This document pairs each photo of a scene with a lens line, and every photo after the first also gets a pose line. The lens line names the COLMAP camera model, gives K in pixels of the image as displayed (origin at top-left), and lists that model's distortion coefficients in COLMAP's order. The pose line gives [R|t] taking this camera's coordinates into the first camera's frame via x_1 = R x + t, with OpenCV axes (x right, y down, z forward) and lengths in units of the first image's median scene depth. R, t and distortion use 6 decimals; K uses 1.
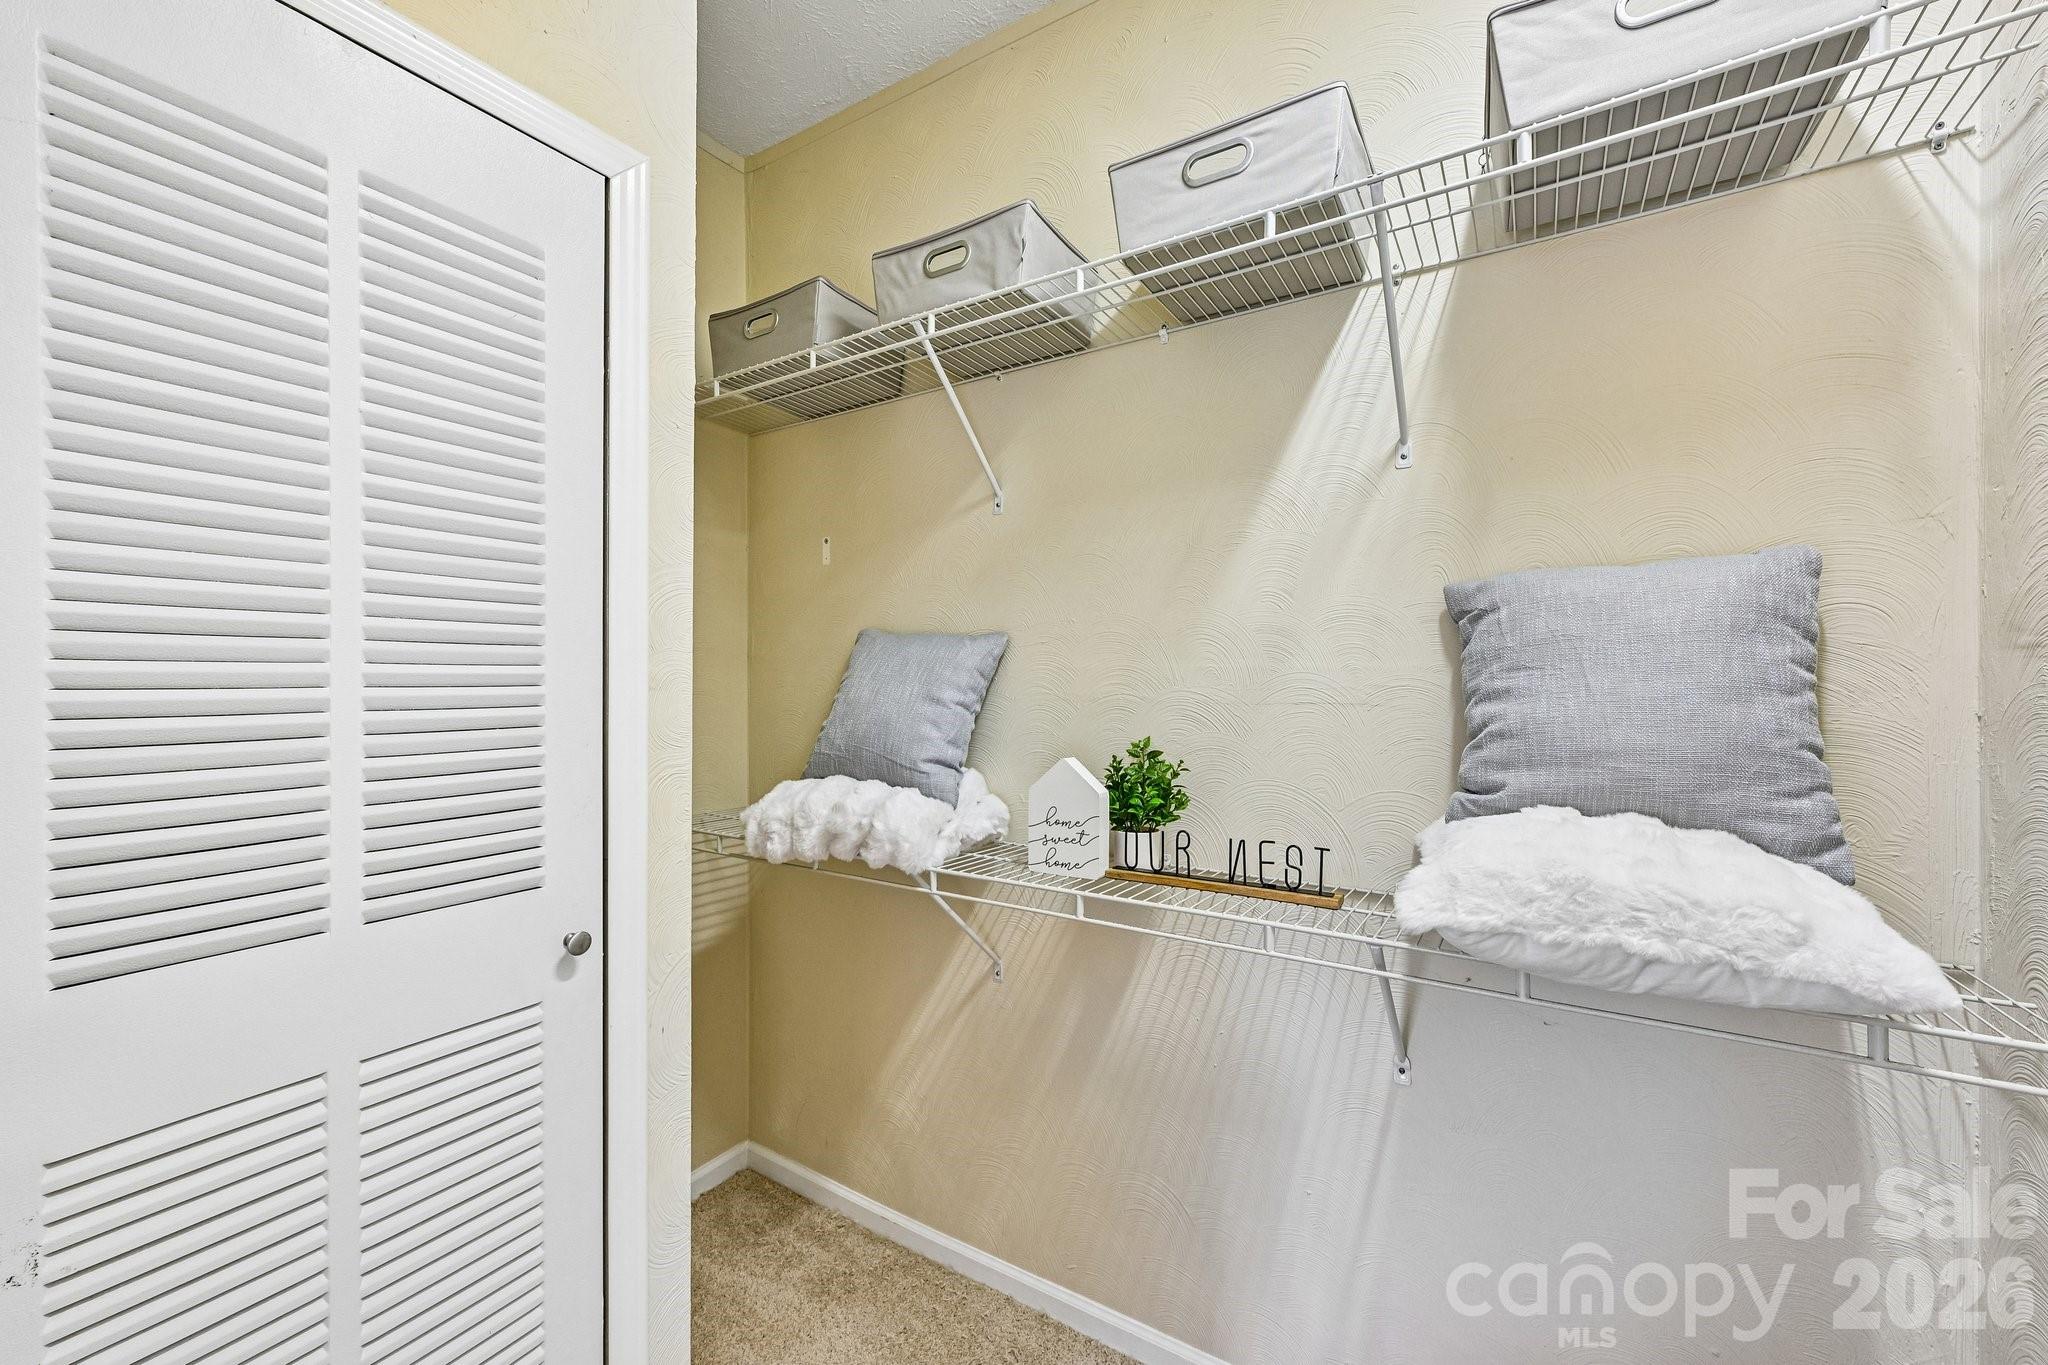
lens RADIAL K [[810.4, 0, 1017.8], [0, 810.4, 677.3], [0, 0, 1]] dist [0.000321, 0.000033]
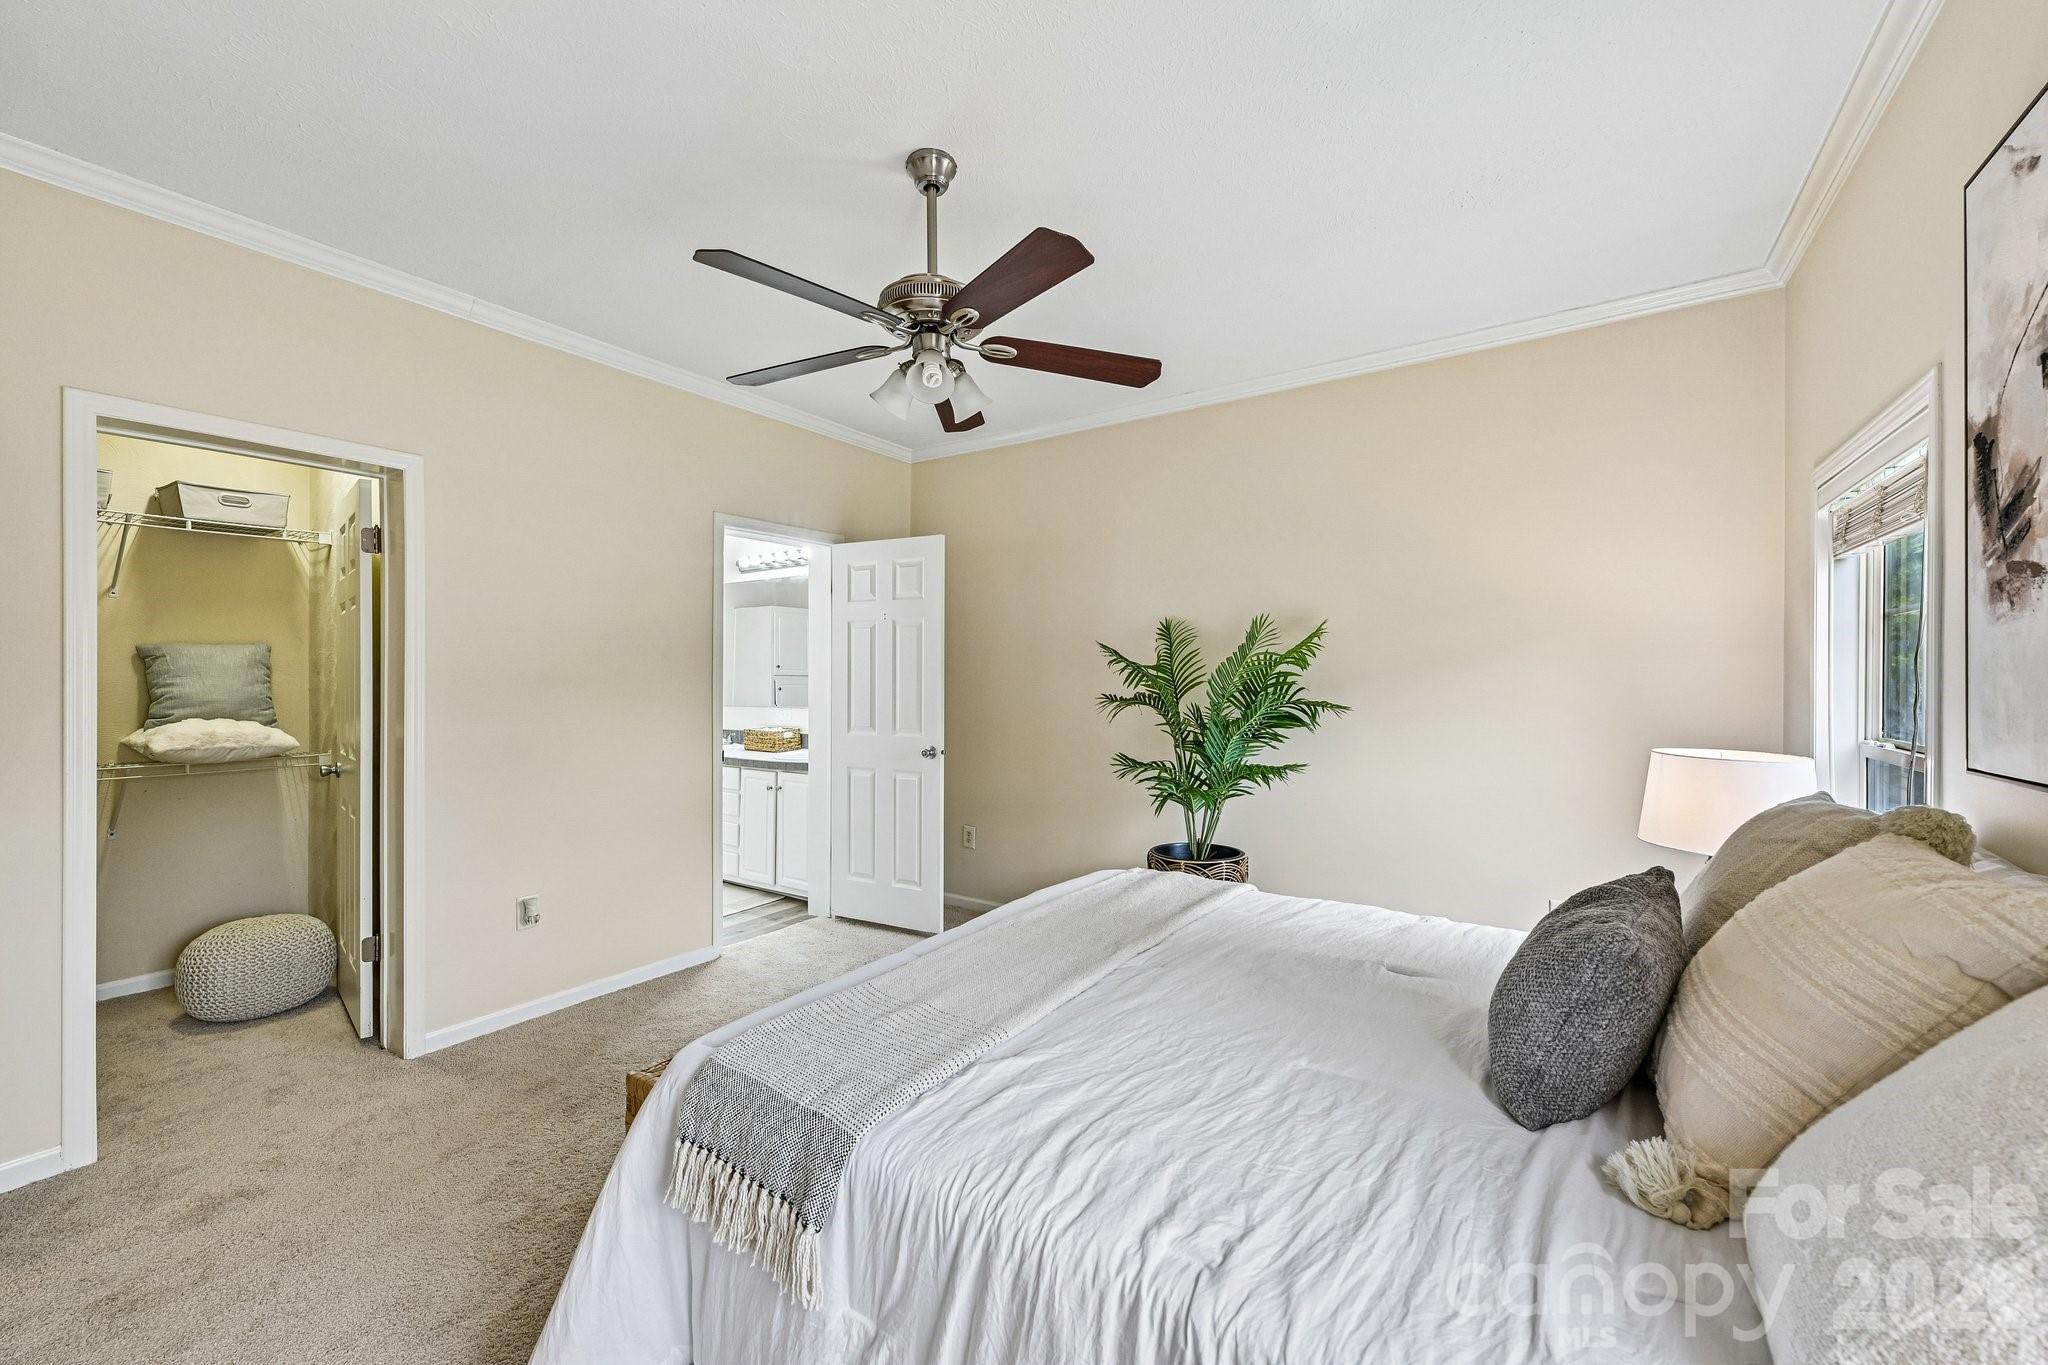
lens RADIAL K [[810.4, 0, 1017.8], [0, 810.4, 677.3], [0, 0, 1]] dist [0.000321, 0.000033]
pose [[0.028798, -0.002335, 0.999583, -2.658201], [-0.001683, 0.999996, 0.002385, -0.022770], [-0.999584, -0.001751, 0.028794, -2.561403]]
